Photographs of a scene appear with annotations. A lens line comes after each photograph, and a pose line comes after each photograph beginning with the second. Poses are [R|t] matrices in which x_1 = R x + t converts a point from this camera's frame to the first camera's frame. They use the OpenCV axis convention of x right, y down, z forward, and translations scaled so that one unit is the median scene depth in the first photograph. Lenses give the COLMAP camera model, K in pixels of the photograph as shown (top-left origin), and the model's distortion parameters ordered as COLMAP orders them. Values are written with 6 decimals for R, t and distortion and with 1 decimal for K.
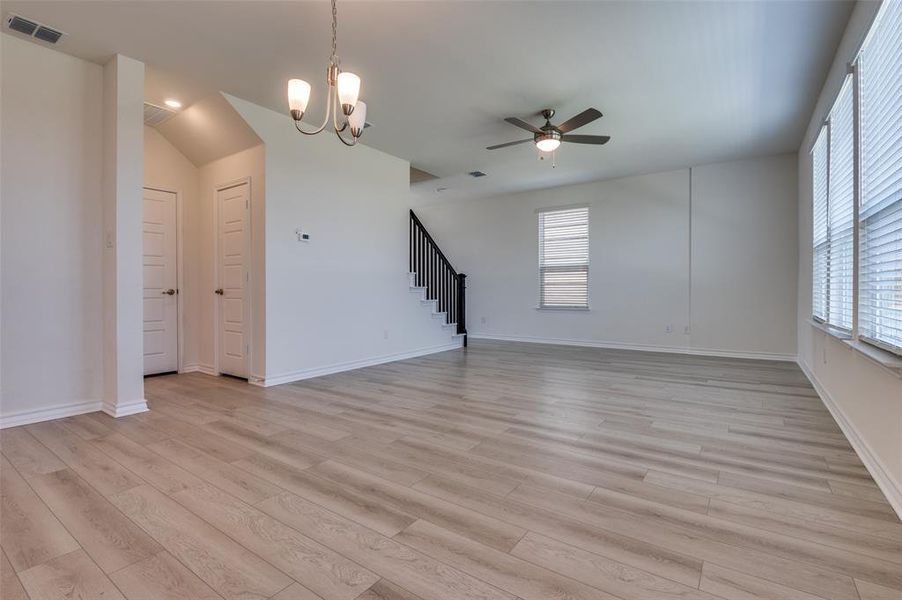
lens RADIAL K [[413.3, 0, 447.0], [0, 413.3, 295.3], [0, 0, 1]] dist [-0.021610, 0.000329]
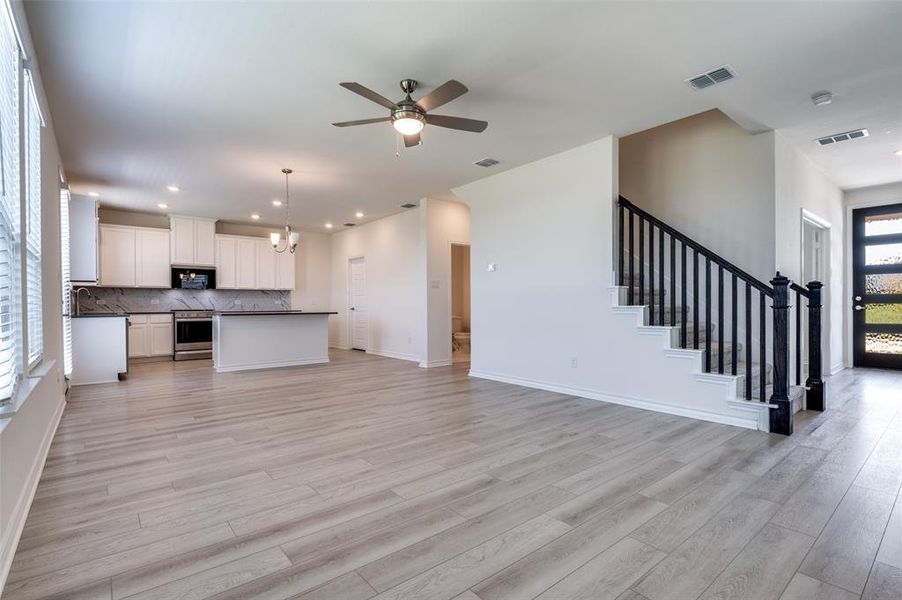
lens RADIAL K [[430.4, 0, 446.4], [0, 430.4, 306.6], [0, 0, 1]] dist [-0.008826, -0.001683]
pose [[-0.253046, 0.002570, -0.967451, 0.709315], [-0.005792, 0.999975, 0.004171, -0.020213], [0.967437, 0.006659, -0.253025, 0.894913]]
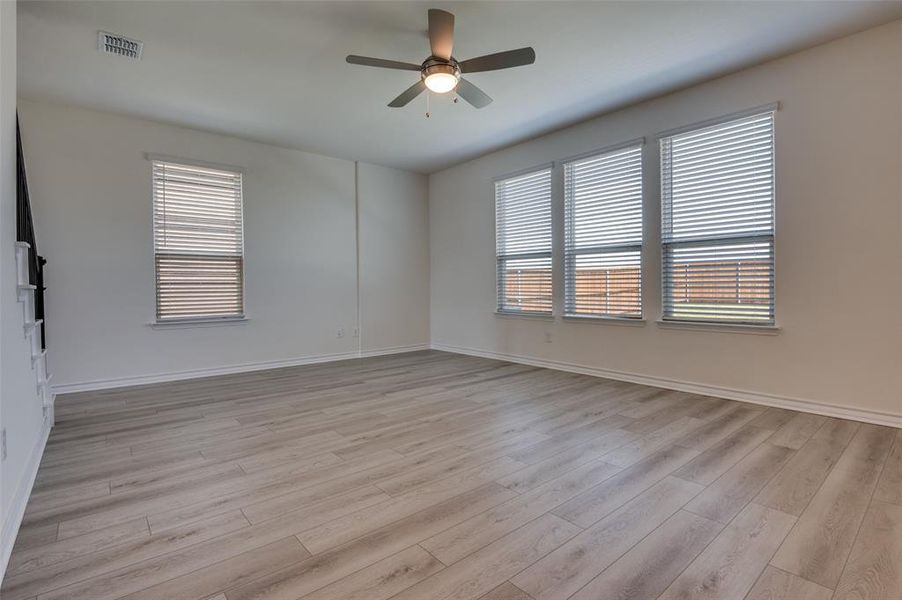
lens RADIAL K [[430.4, 0, 444.7], [0, 430.4, 292.6], [0, 0, 1]] dist [-0.008826, -0.001683]
pose [[0.258297, -0.009536, 0.966018, -0.327182], [0.022880, 0.999731, 0.003751, -0.006446], [-0.965794, 0.021134, 0.258446, 0.569447]]
